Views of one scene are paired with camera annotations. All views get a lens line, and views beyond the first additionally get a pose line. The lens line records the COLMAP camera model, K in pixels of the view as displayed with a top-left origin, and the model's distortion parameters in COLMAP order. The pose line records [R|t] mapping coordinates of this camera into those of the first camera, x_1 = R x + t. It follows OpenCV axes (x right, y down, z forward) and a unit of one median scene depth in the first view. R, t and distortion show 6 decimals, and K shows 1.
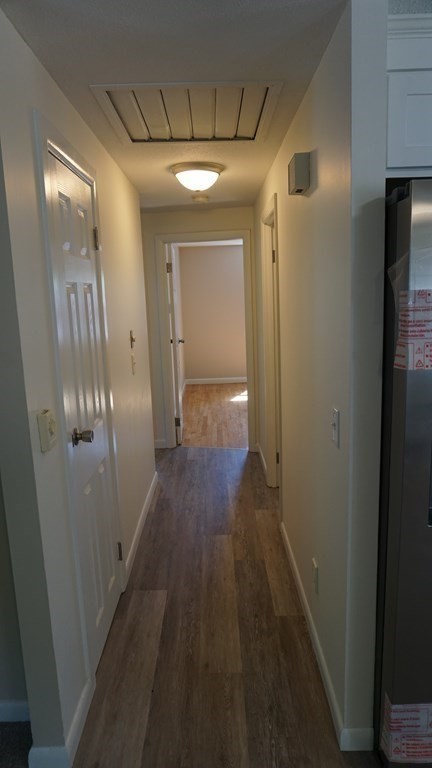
lens RADIAL K [[519.8, 0, 216.0], [0, 519.8, 384.0], [0, 0, 1]] dist [0.004432, -0.000511]
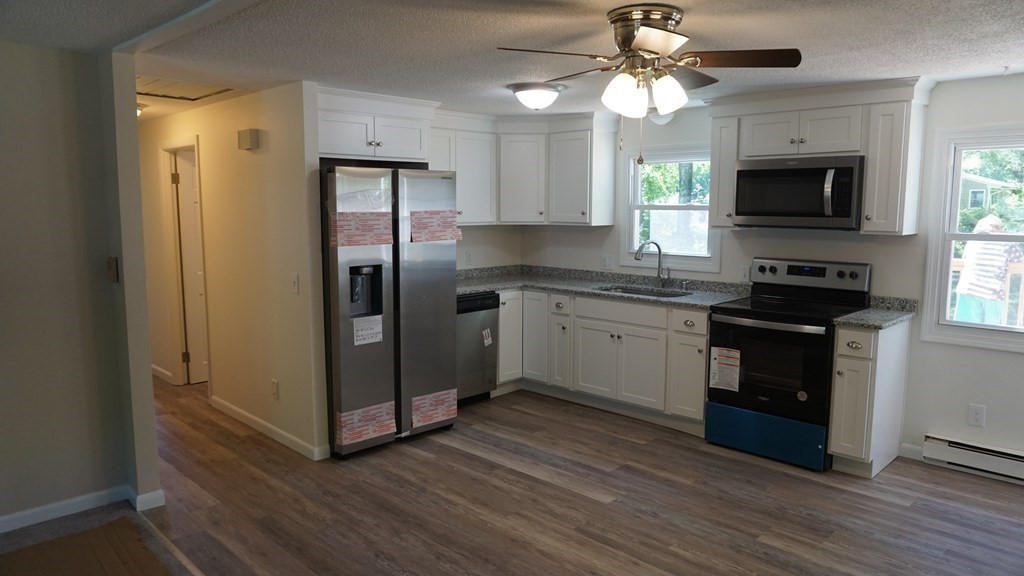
lens RADIAL K [[682.5, 0, 509.9], [0, 682.5, 290.0], [0, 0, 1]] dist [-0.053578, 0.038089]
pose [[0.706890, -0.065372, 0.704296, -0.820550], [0.102035, 0.994730, -0.010082, 0.181613], [-0.699925, 0.078990, 0.709834, -1.094772]]
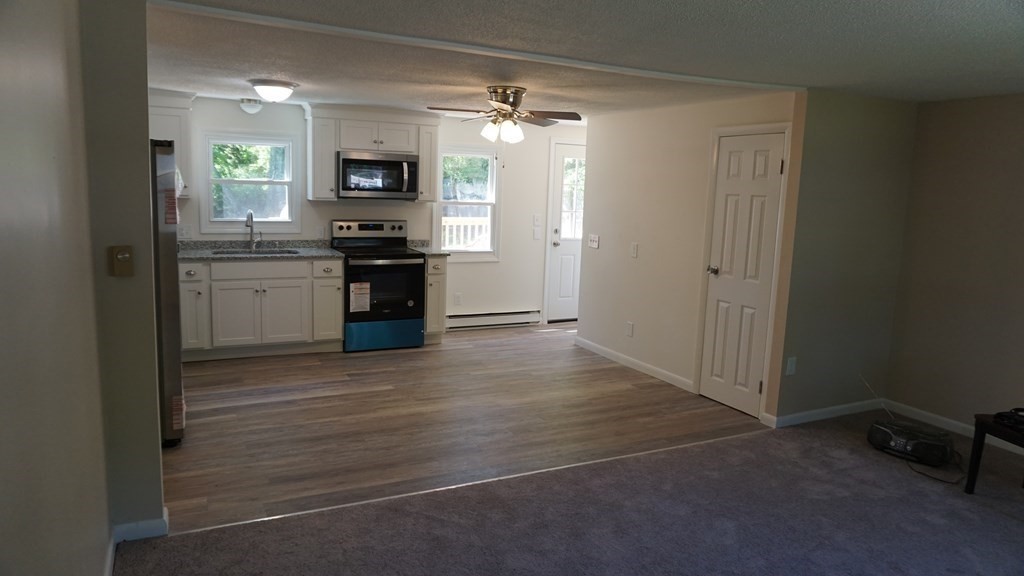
lens RADIAL K [[682.5, 0, 509.9], [0, 682.5, 290.0], [0, 0, 1]] dist [-0.053578, 0.038089]
pose [[-0.444249, -0.132589, 0.886038, -1.942040], [0.122811, 0.970640, 0.206825, -0.123980], [-0.887446, 0.200697, -0.414923, 0.700363]]
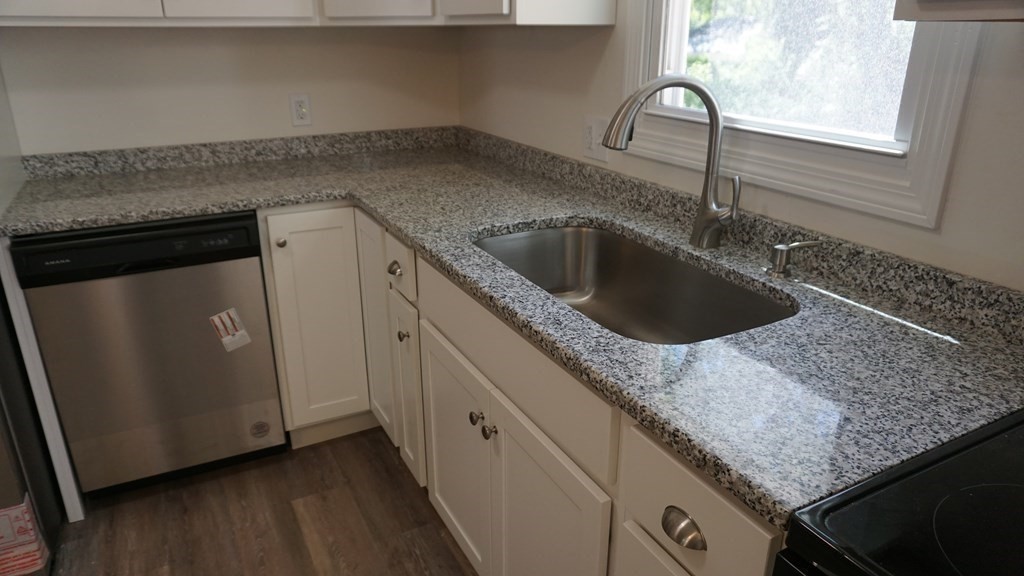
lens RADIAL K [[682.5, 0, 509.9], [0, 682.5, 290.0], [0, 0, 1]] dist [-0.053578, 0.038089]
pose [[0.887824, -0.143129, 0.437359, 0.952877], [0.056654, 0.977167, 0.204780, 0.083012], [-0.456683, -0.157030, 0.875661, -0.187345]]
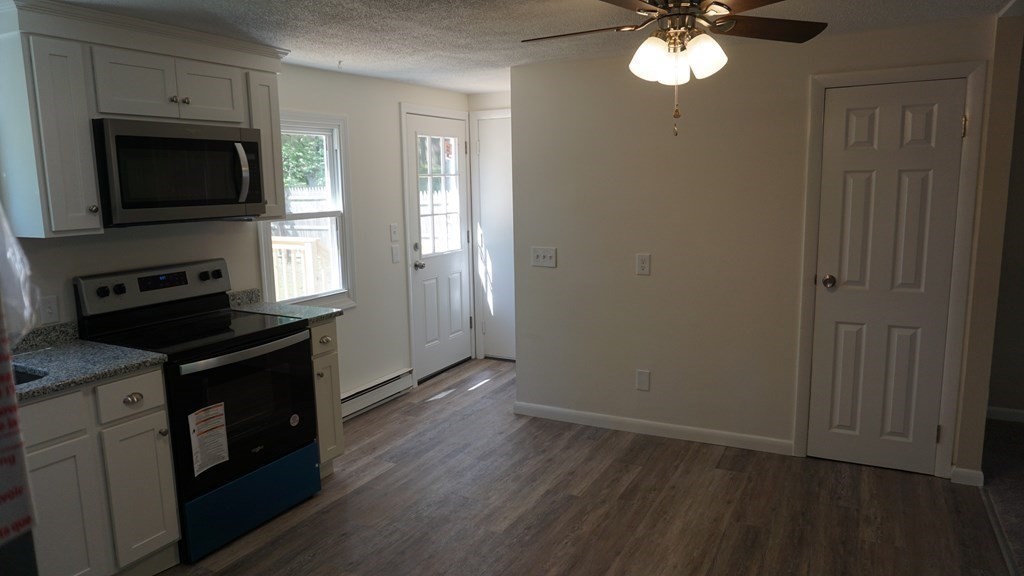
lens RADIAL K [[682.5, 0, 509.9], [0, 682.5, 290.0], [0, 0, 1]] dist [-0.053578, 0.038089]
pose [[-0.879462, -0.037893, 0.474458, -0.040358], [0.116510, 0.949361, 0.291786, -0.167793], [-0.461488, 0.311893, -0.830512, 0.813967]]
